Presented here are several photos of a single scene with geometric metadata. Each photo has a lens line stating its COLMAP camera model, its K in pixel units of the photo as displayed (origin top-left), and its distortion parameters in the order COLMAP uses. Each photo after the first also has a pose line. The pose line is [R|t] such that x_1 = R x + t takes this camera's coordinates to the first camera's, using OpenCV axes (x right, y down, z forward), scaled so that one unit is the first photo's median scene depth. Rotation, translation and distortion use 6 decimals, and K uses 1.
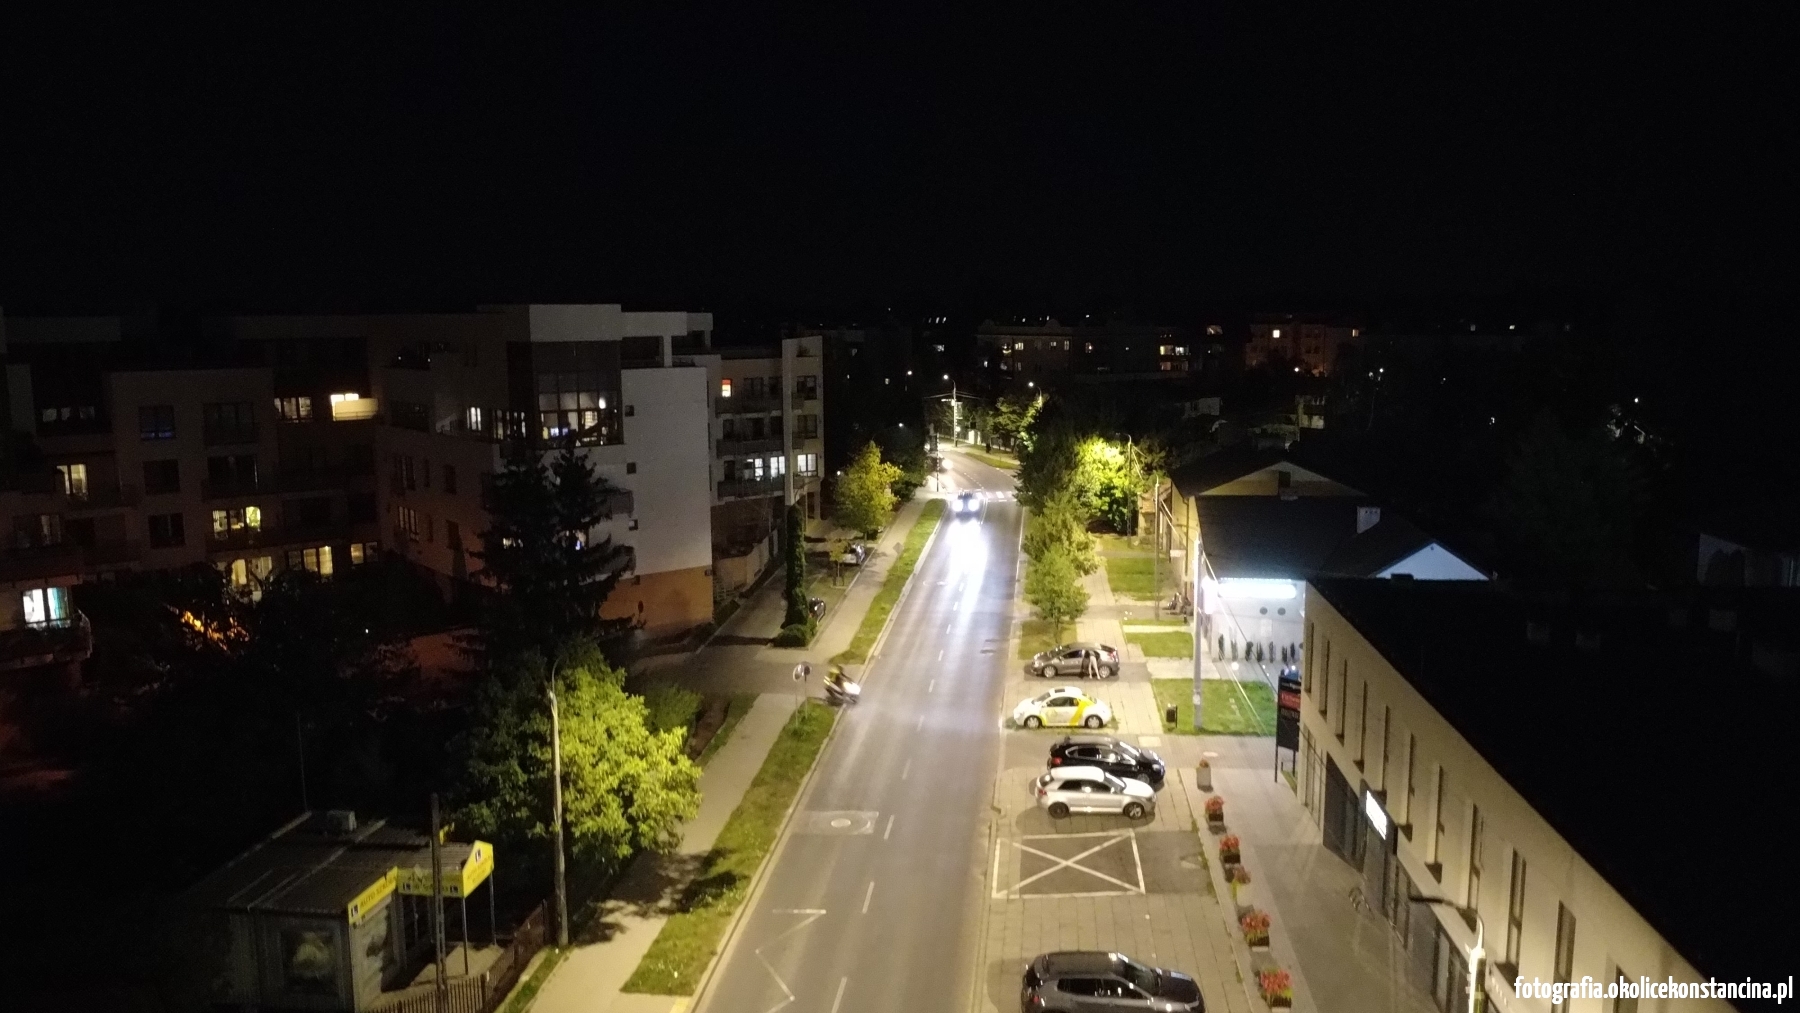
lens RADIAL K [[1315.3, 0, 896.6], [0, 1315.3, 508.1], [0, 0, 1]] dist [-0.005461, -0.000008]
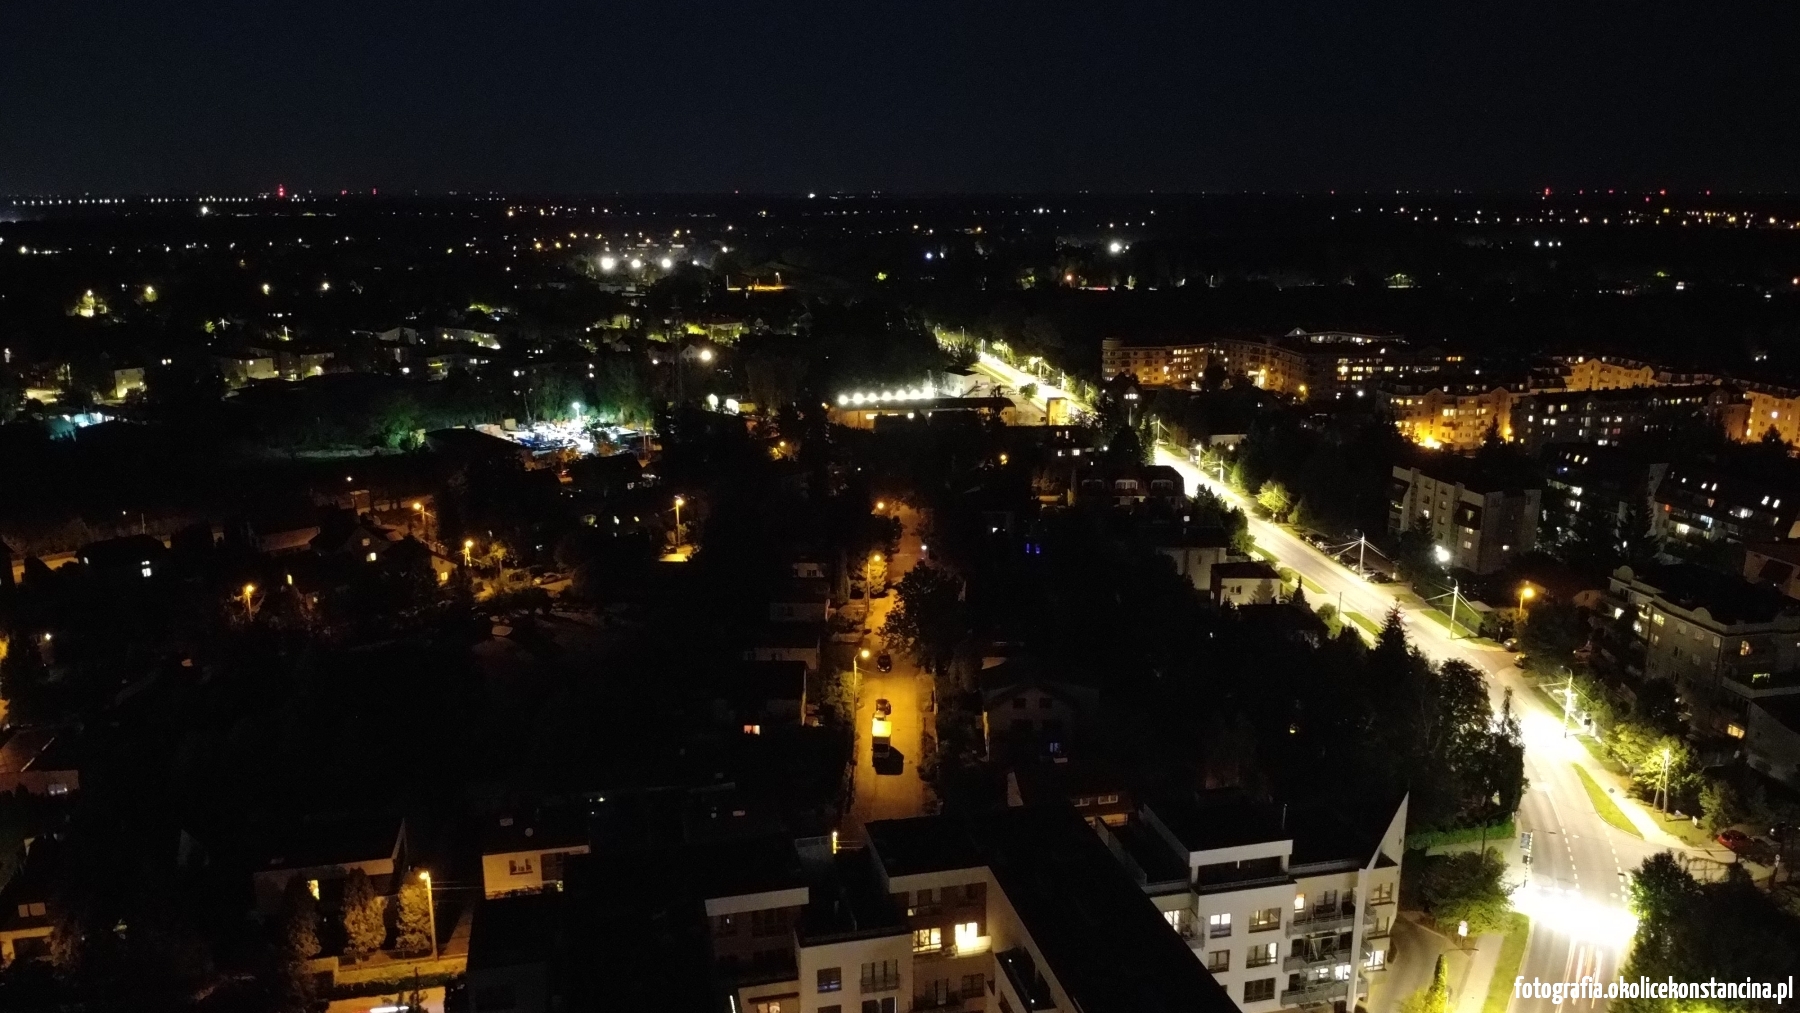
lens RADIAL K [[1354.1, 0, 900.0], [0, 1354.1, 506.5], [0, 0, 1]] dist [-0.006428, -0.001727]
pose [[0.903988, 0.109236, -0.413367, -0.011463], [-0.071354, 0.991797, 0.106049, -1.156405], [0.421561, -0.066372, 0.904368, -0.226638]]
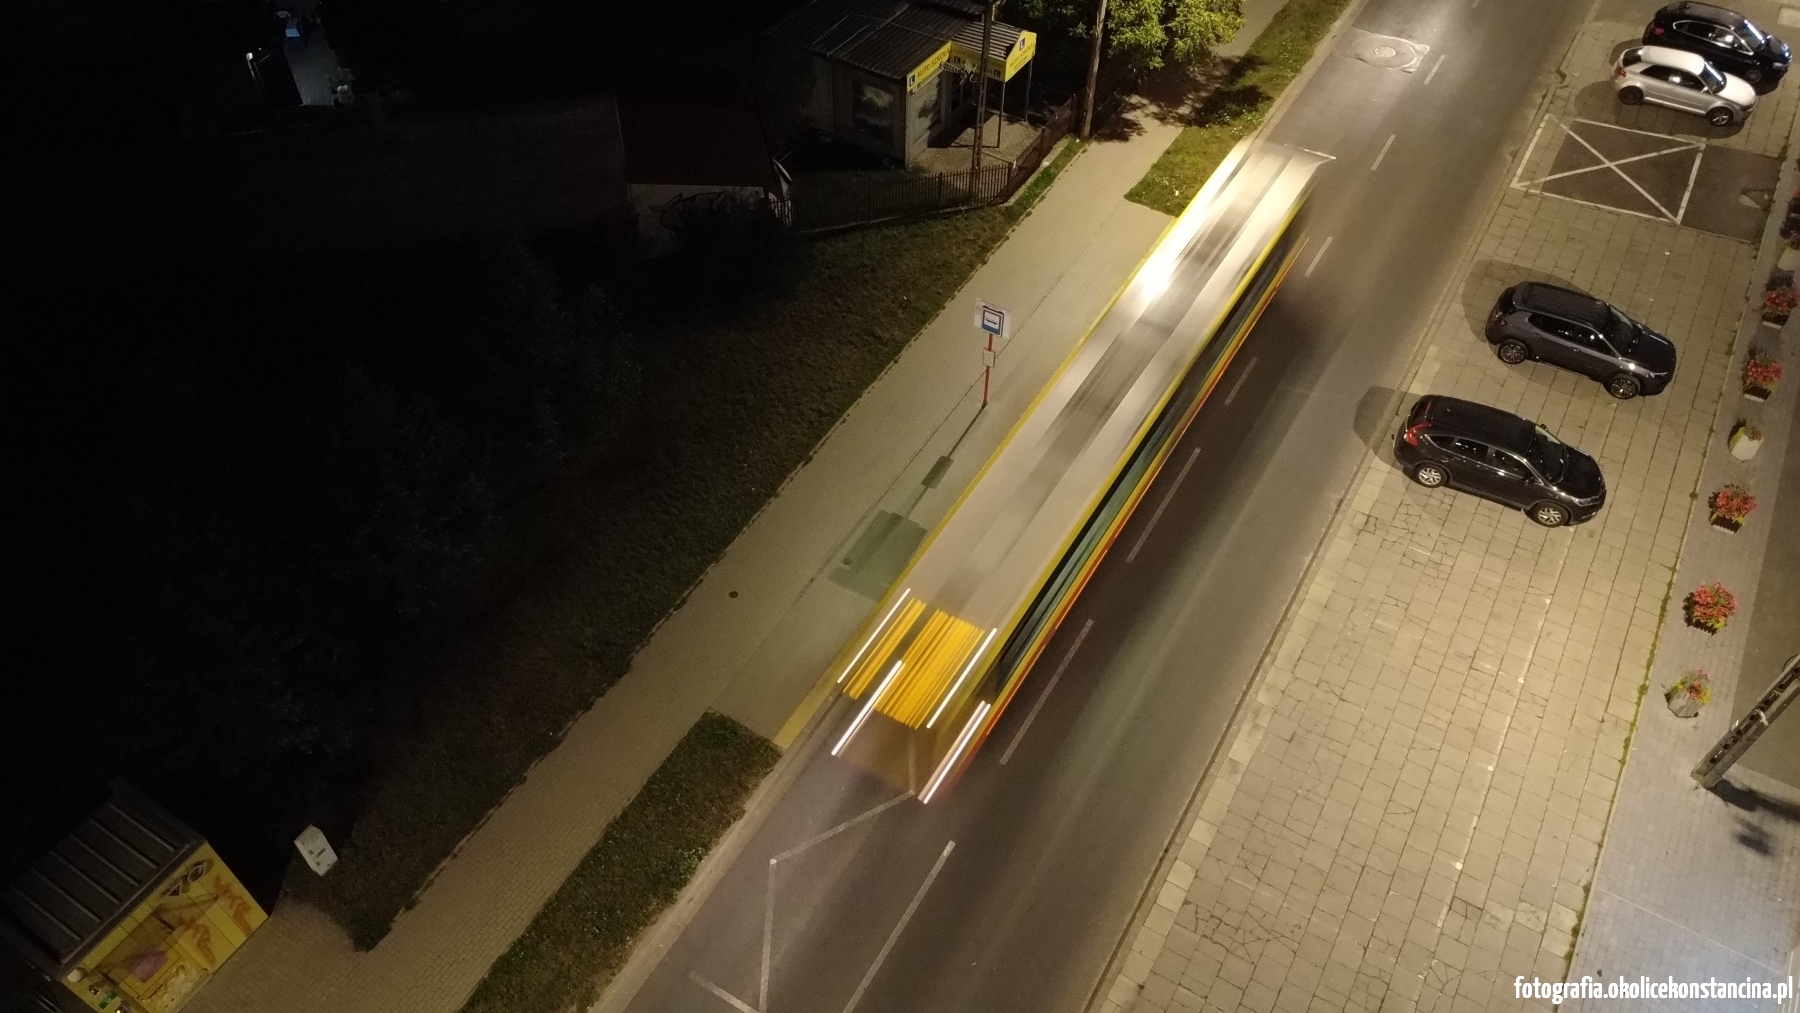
lens RADIAL K [[1313.7, 0, 897.6], [0, 1313.7, 508.7], [0, 0, 1]] dist [-0.005140, 0.000177]
pose [[0.908392, 0.323223, -0.265237, -0.004587], [-0.074735, 0.749658, 0.657593, -0.123540], [0.411387, -0.577529, 0.705139, -0.010364]]
